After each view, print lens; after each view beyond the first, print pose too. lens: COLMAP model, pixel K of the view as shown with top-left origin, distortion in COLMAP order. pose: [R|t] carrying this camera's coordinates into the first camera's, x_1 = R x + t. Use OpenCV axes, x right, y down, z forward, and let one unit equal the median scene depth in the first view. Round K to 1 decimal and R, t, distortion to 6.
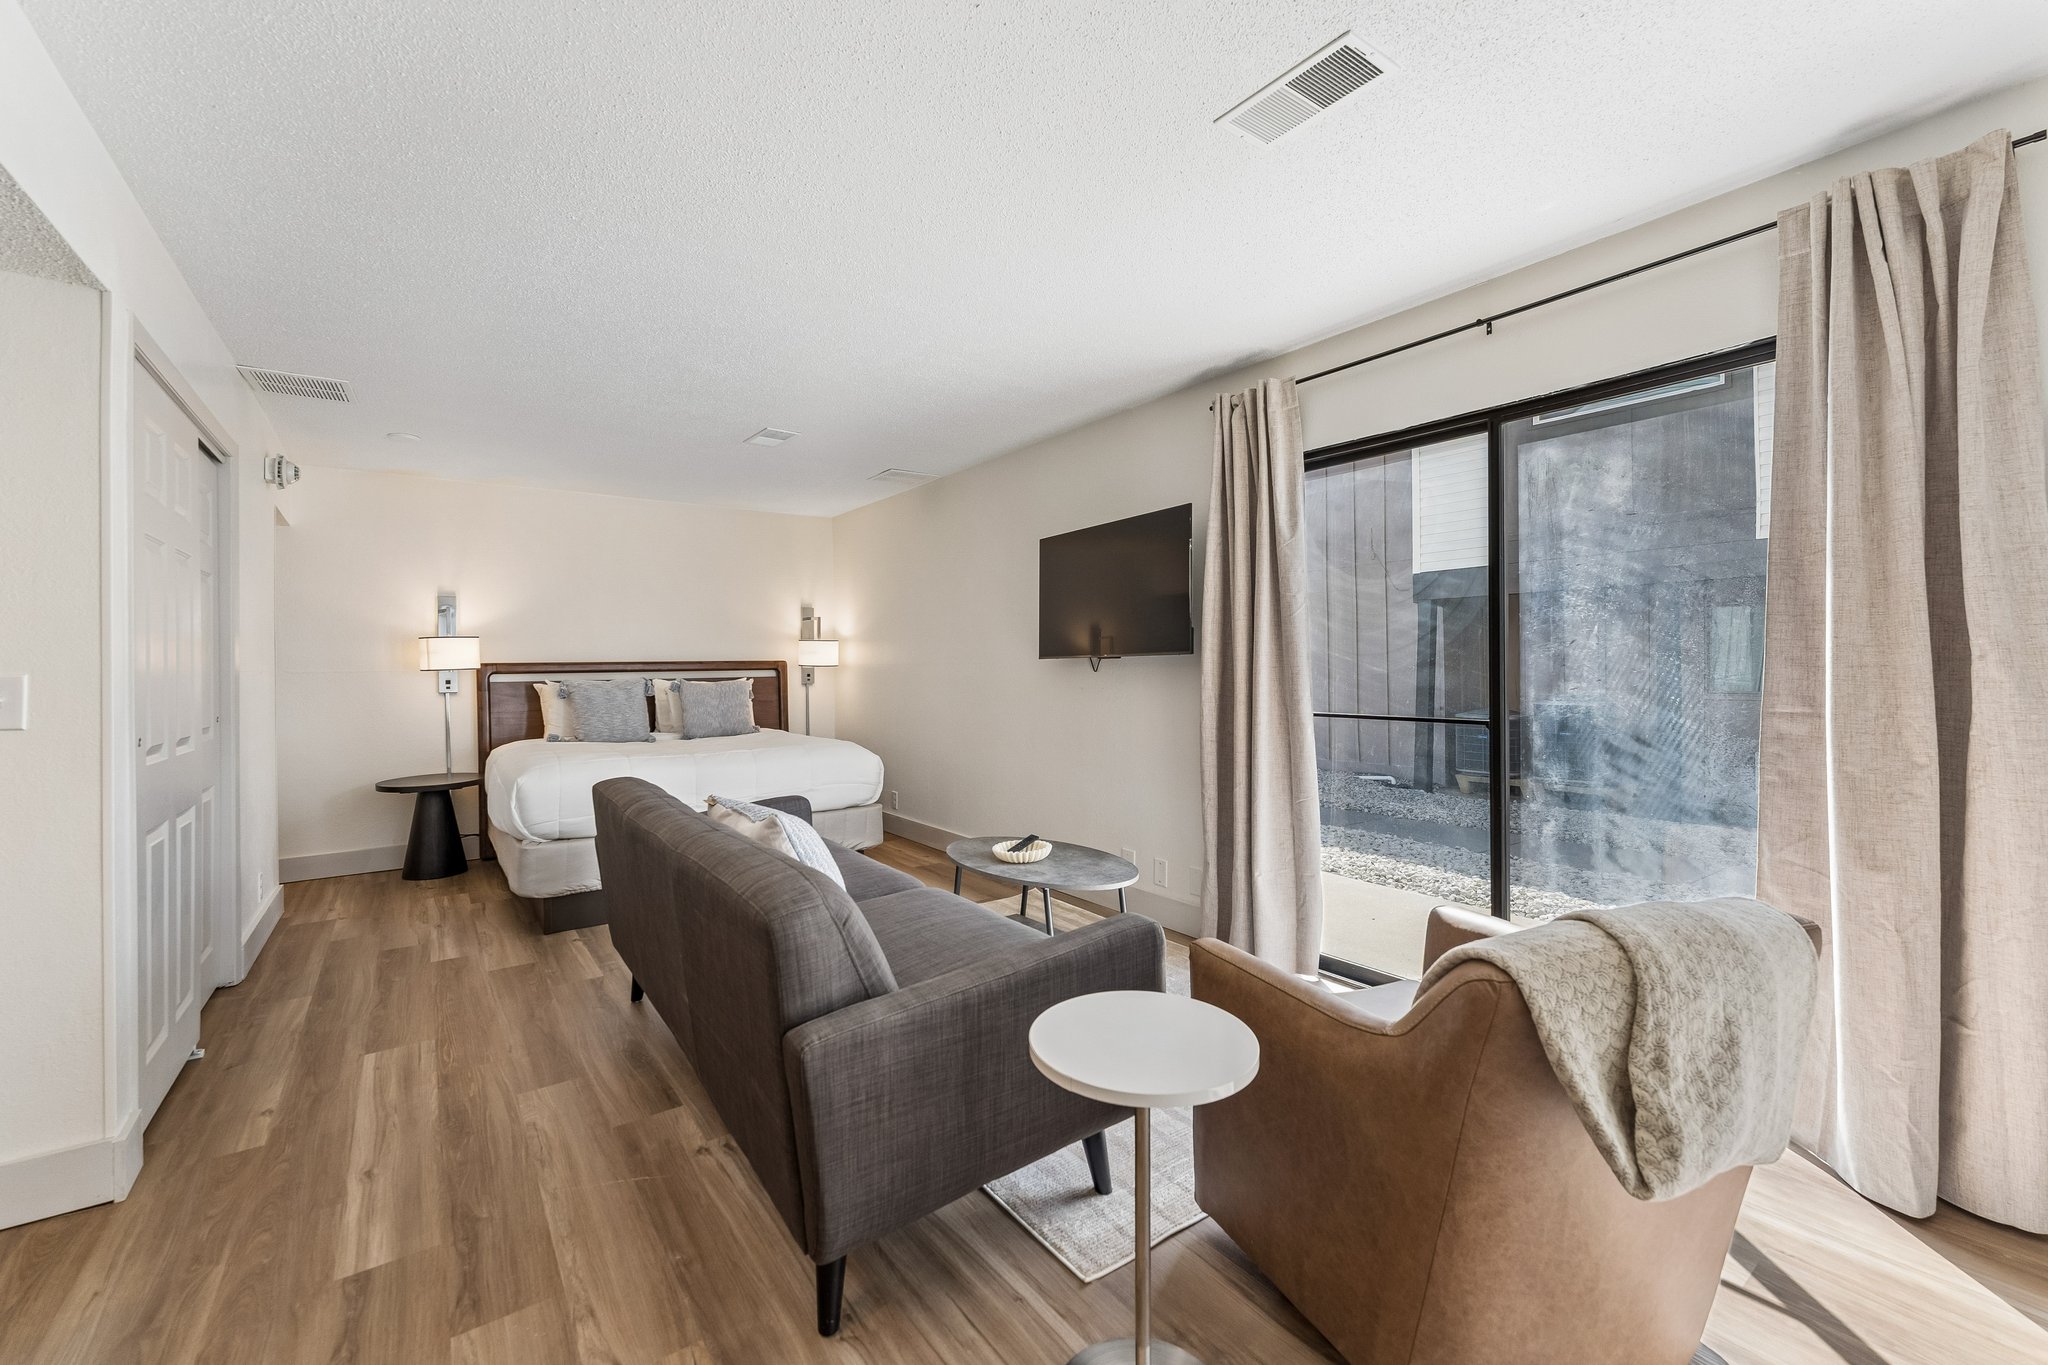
lens RADIAL K [[843.3, 0, 1017.4], [0, 843.3, 666.5], [0, 0, 1]] dist [-0.000629, -0.000056]
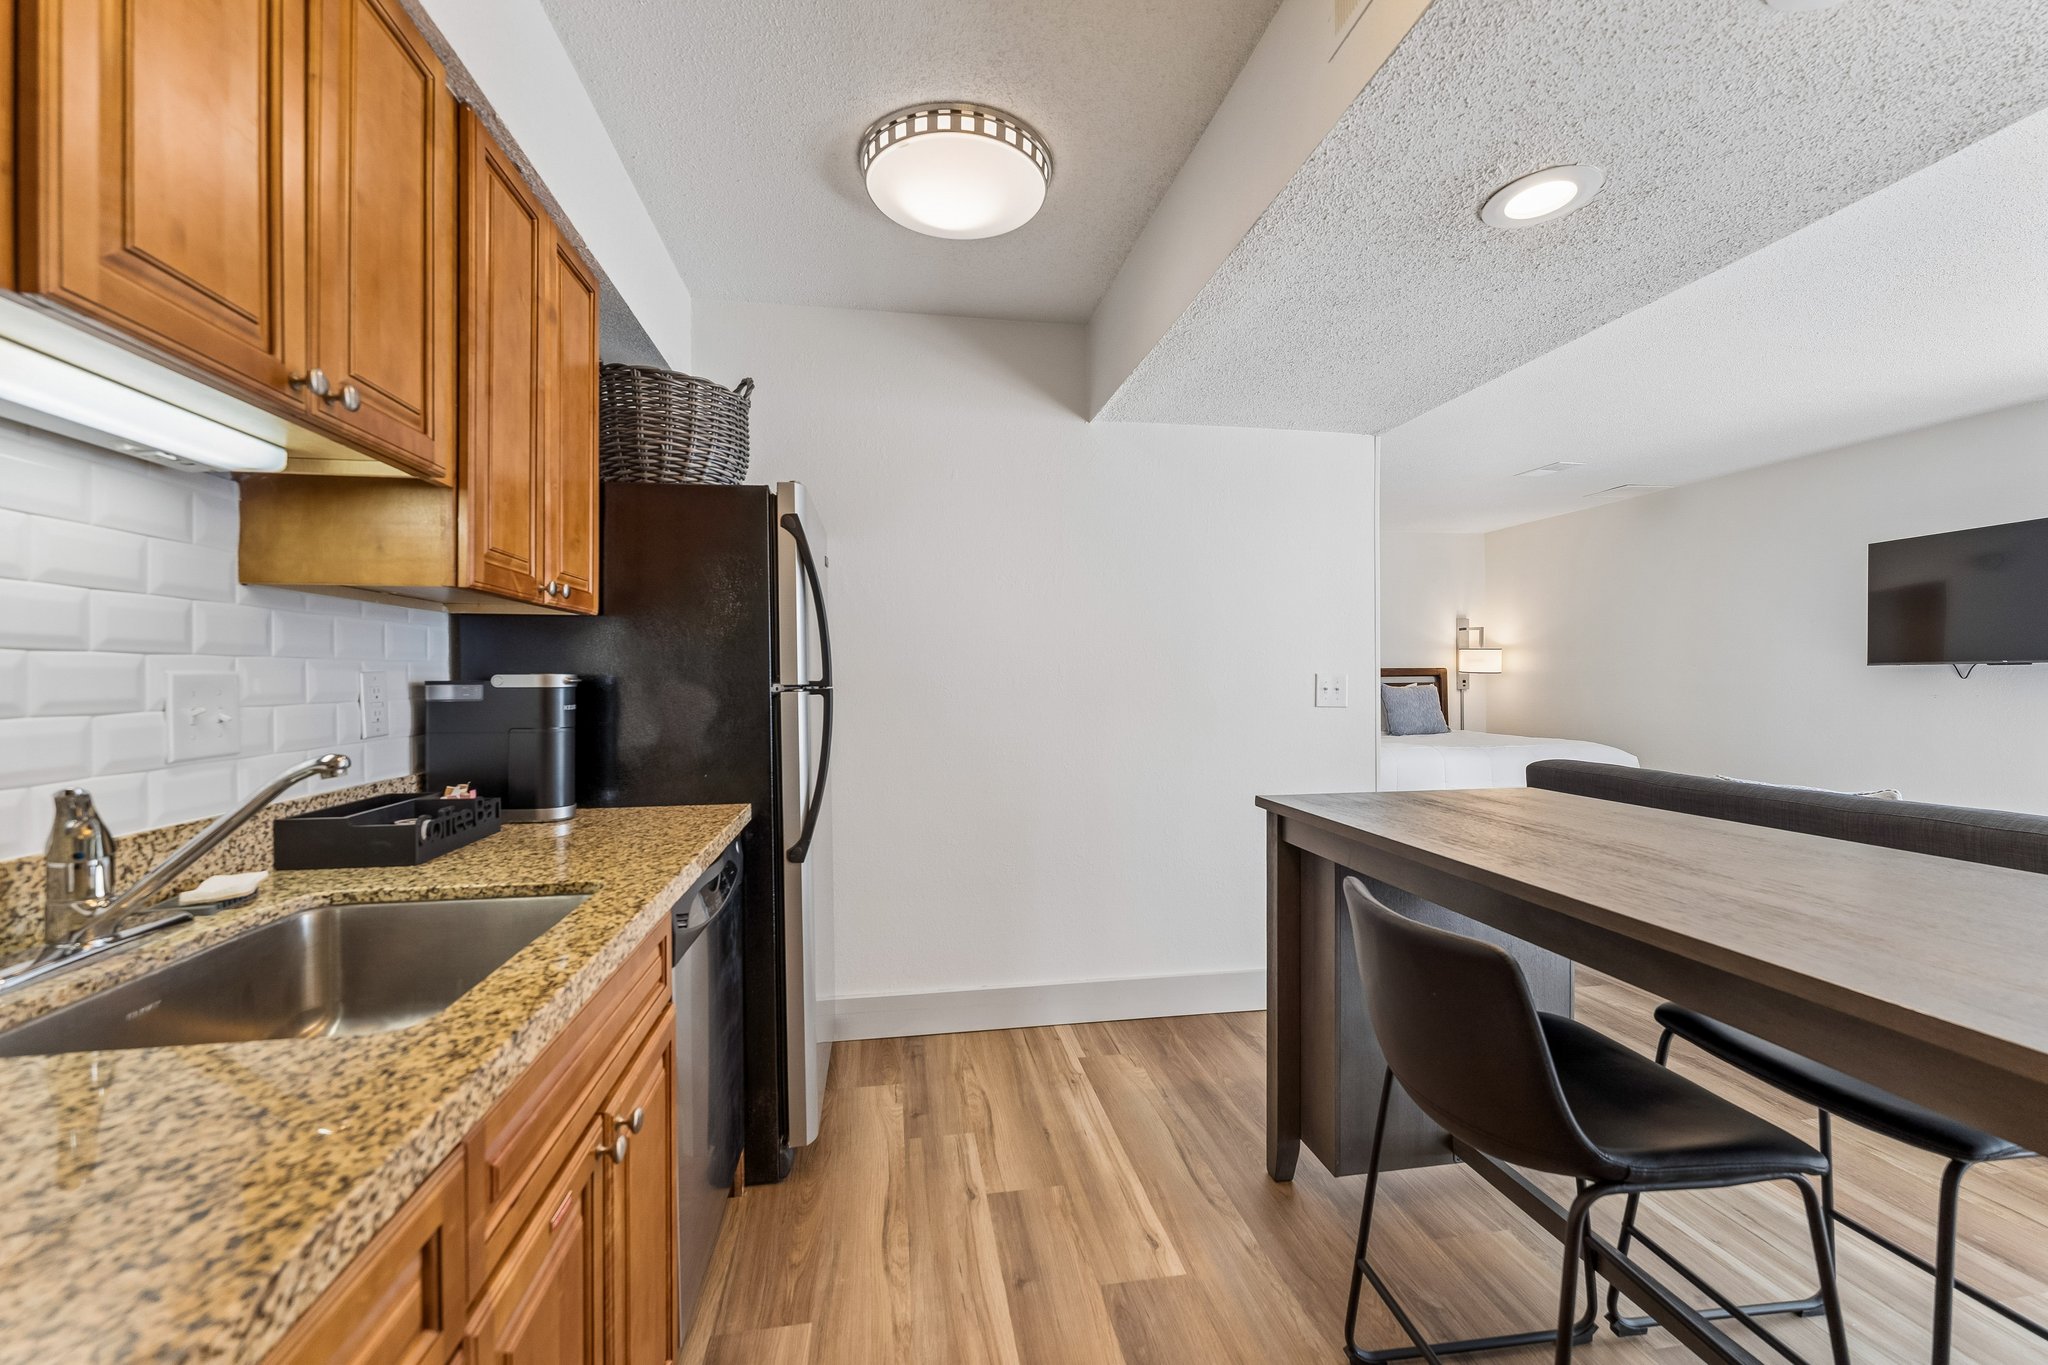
lens RADIAL K [[843.3, 0, 1017.4], [0, 843.3, 666.5], [0, 0, 1]] dist [-0.000629, -0.000056]
pose [[0.898277, 0.000110, -0.439430, -0.891735], [-0.004407, 0.999952, -0.008759, 0.010864], [0.439408, 0.009804, 0.898234, -0.659362]]
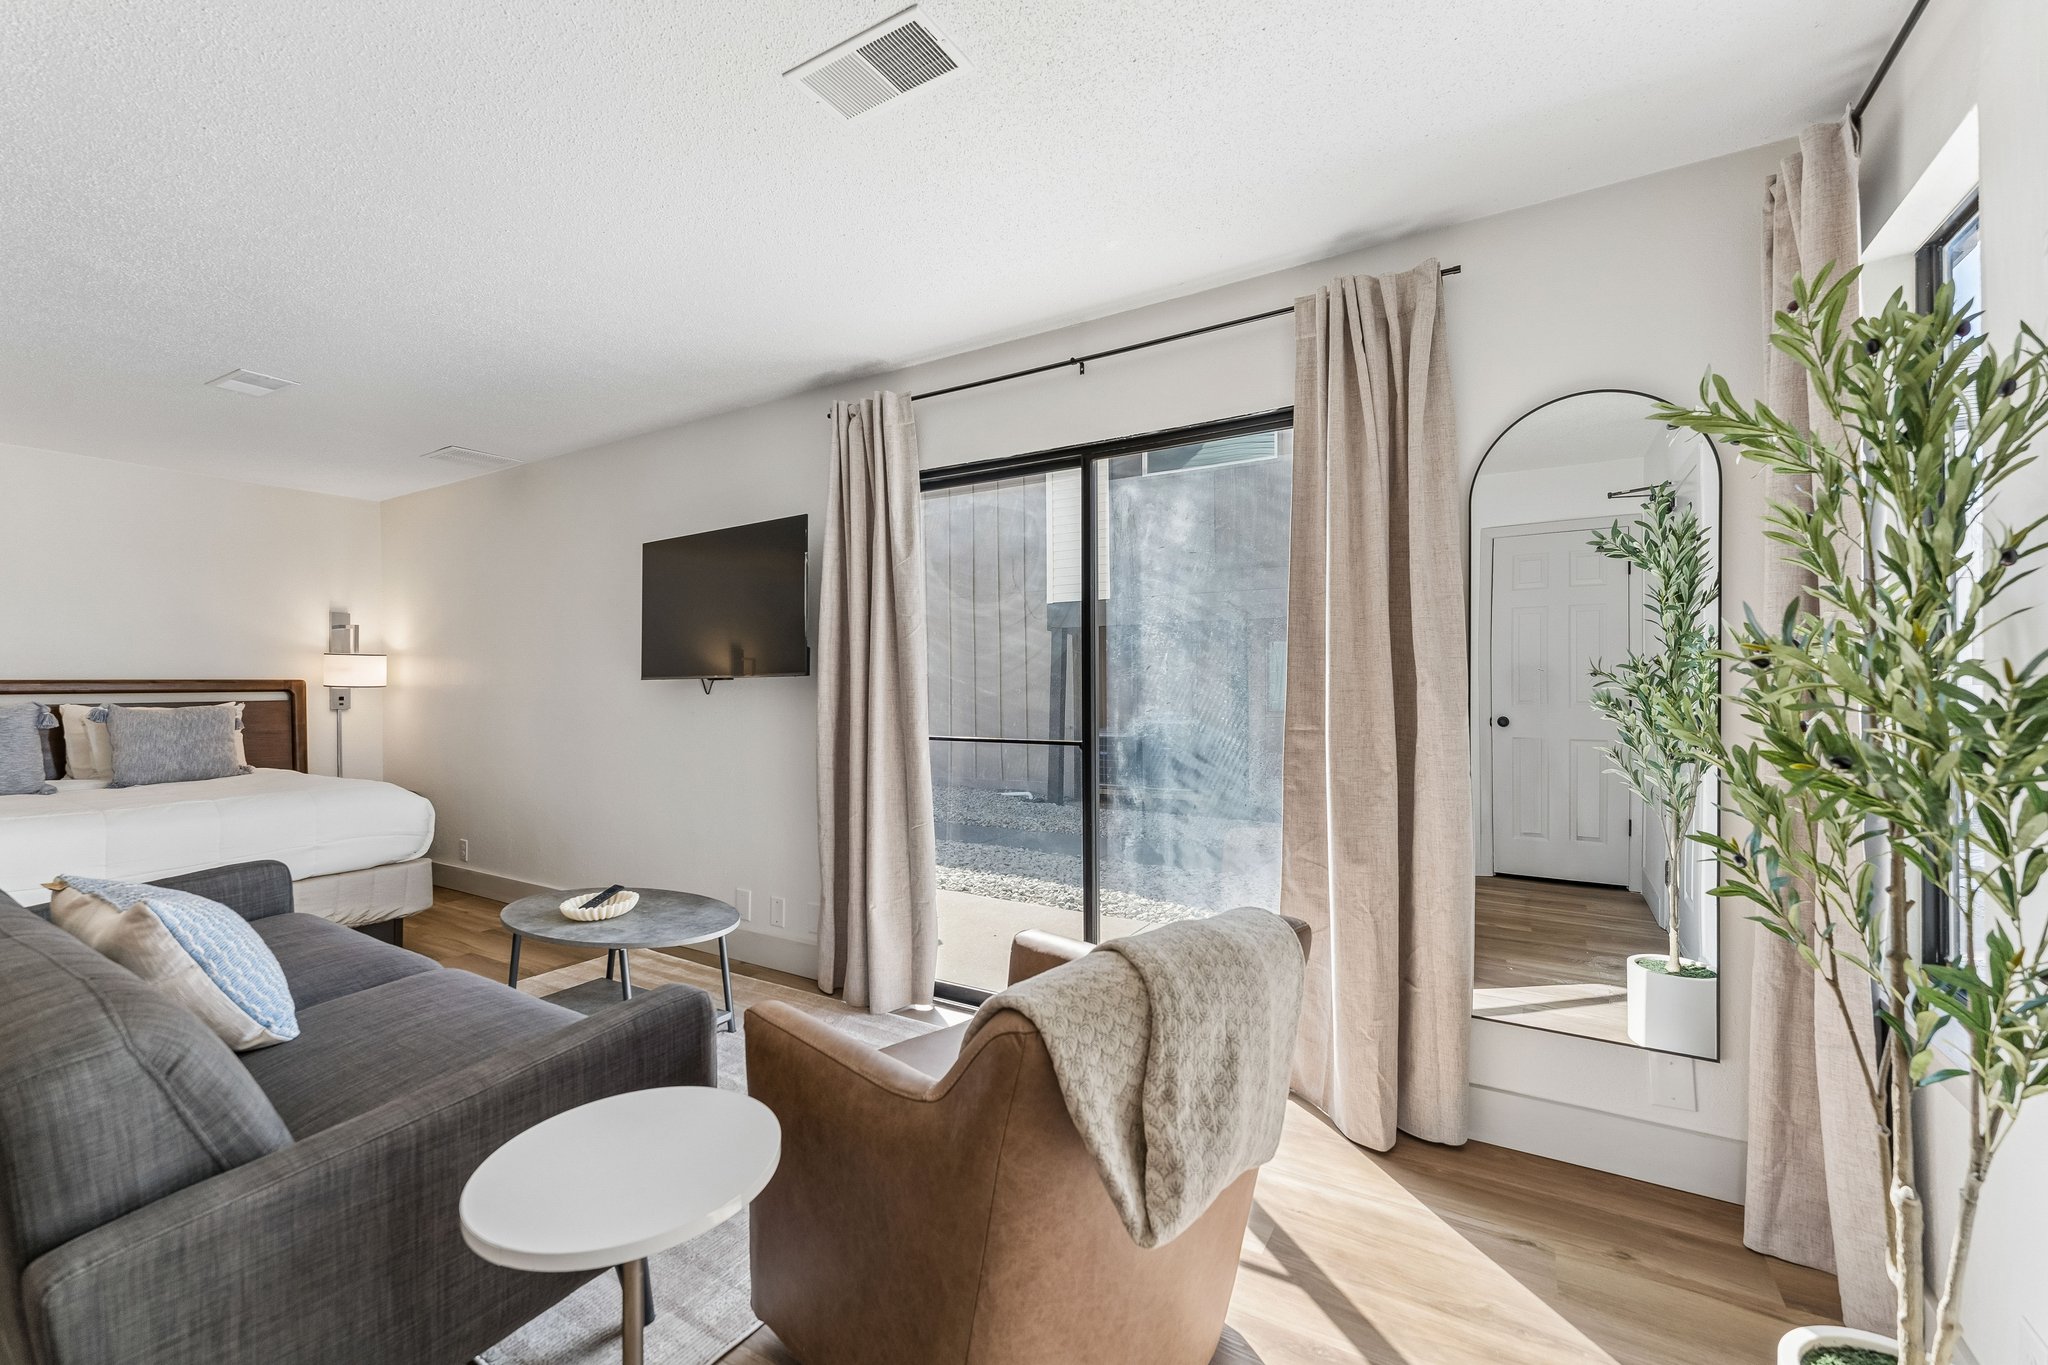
lens RADIAL K [[842.9, 0, 1024.0], [0, 842.9, 682.5], [0, 0, 1]] dist [0.000716, 0.000083]
pose [[0.921439, 0.006120, 0.388475, 0.107593], [-0.003235, 0.999962, -0.008079, -0.000917], [-0.388510, 0.006188, 0.921424, 0.076272]]
